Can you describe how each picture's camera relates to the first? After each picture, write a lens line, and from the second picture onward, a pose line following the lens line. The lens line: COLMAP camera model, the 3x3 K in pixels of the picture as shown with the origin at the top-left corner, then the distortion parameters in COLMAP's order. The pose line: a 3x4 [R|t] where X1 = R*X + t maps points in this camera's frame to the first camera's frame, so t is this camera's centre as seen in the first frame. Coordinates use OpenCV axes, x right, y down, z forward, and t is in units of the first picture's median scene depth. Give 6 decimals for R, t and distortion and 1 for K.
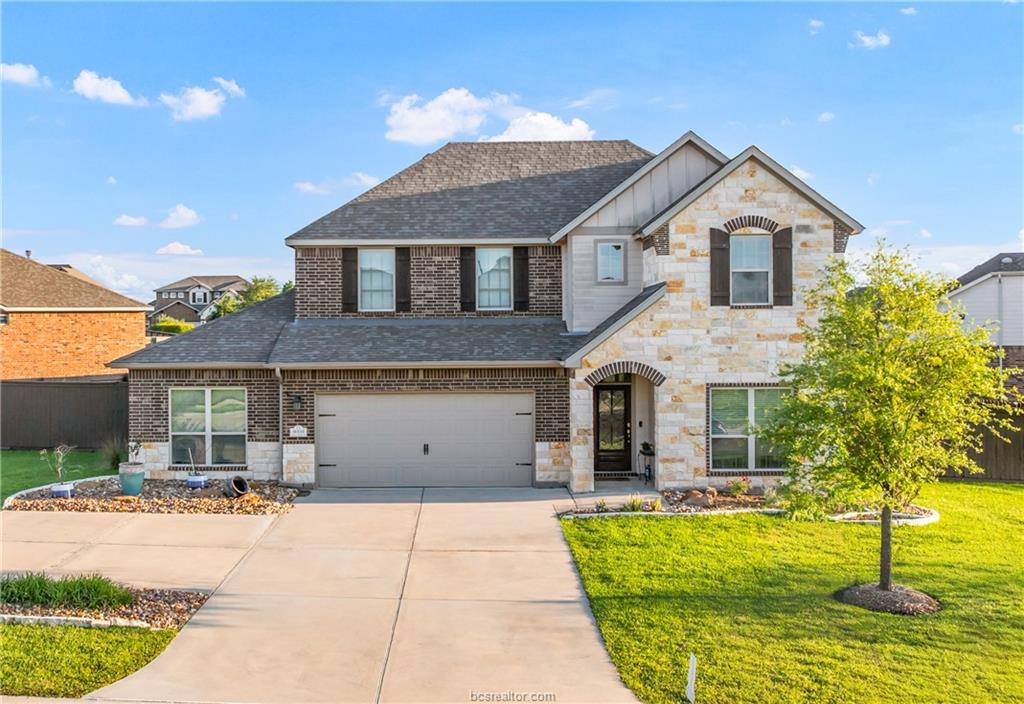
lens RADIAL K [[1004.1, 0, 511.6], [0, 1004.1, 350.9], [0, 0, 1]] dist [-0.025785, 0.000000]
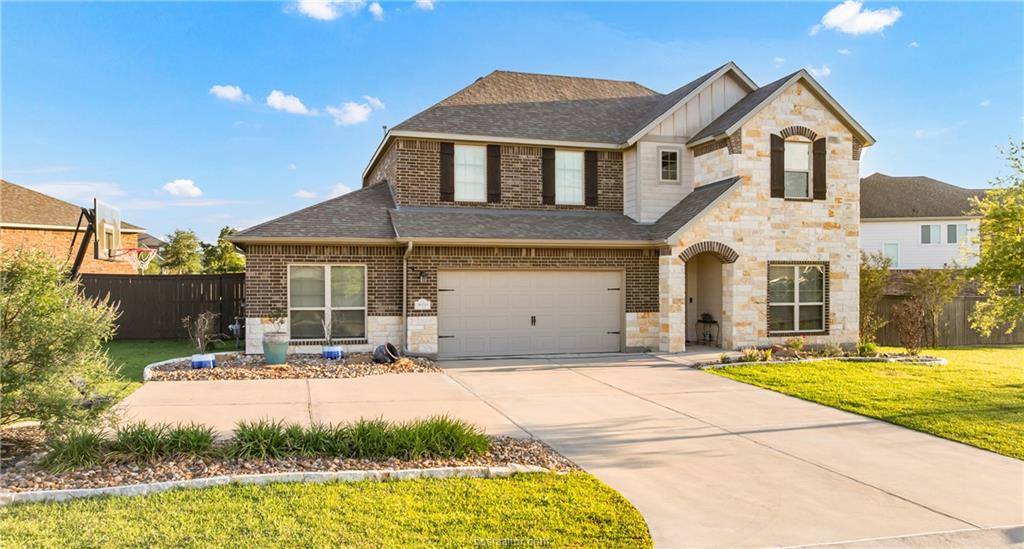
lens RADIAL K [[680.7, 0, 528.8], [0, 680.7, 311.5], [0, 0, 1]] dist [-0.018279, 0.005495]
pose [[0.956902, -0.008209, 0.290295, -0.313722], [0.006363, 0.999953, 0.007300, 0.083034], [-0.290341, -0.005138, 0.956909, 0.279224]]
